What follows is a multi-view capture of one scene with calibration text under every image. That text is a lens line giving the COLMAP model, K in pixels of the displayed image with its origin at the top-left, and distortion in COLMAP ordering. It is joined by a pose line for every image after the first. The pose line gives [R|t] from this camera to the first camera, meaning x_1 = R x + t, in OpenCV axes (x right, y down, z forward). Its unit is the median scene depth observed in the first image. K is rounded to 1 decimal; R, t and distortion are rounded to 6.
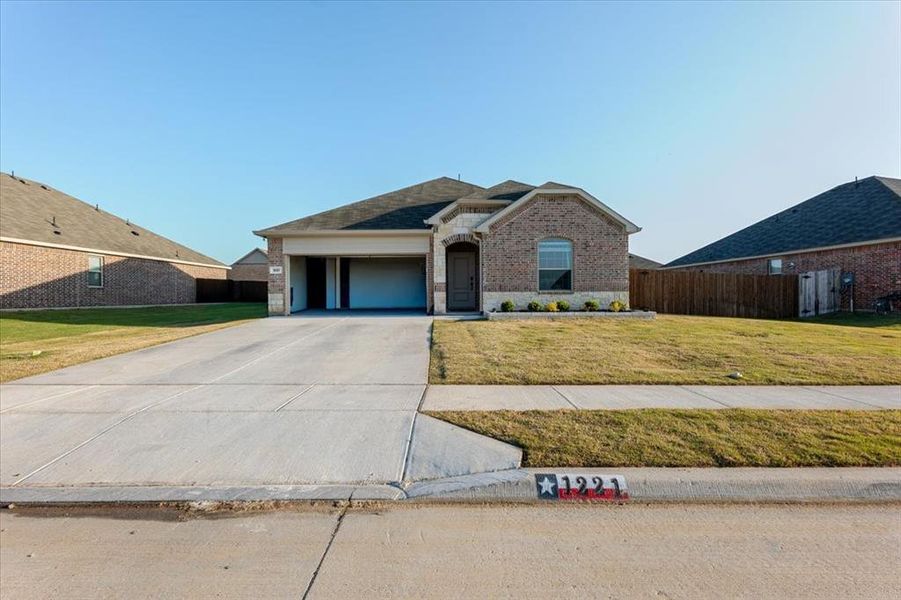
lens RADIAL K [[416.9, 0, 450.5], [0, 416.9, 300.0], [0, 0, 1]] dist [0.002184, 0.000053]
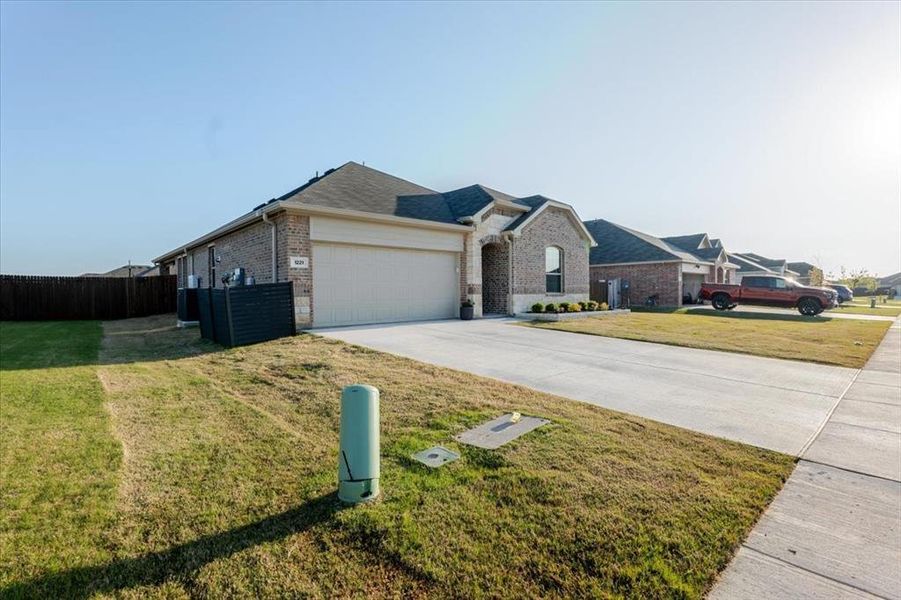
lens RADIAL K [[416.9, 0, 450.5], [0, 416.9, 300.0], [0, 0, 1]] dist [0.002184, 0.000053]
pose [[0.738821, -0.010957, 0.673812, -0.704625], [0.008469, 0.999940, 0.006975, -0.013754], [-0.673848, 0.000554, 0.738870, 0.346225]]
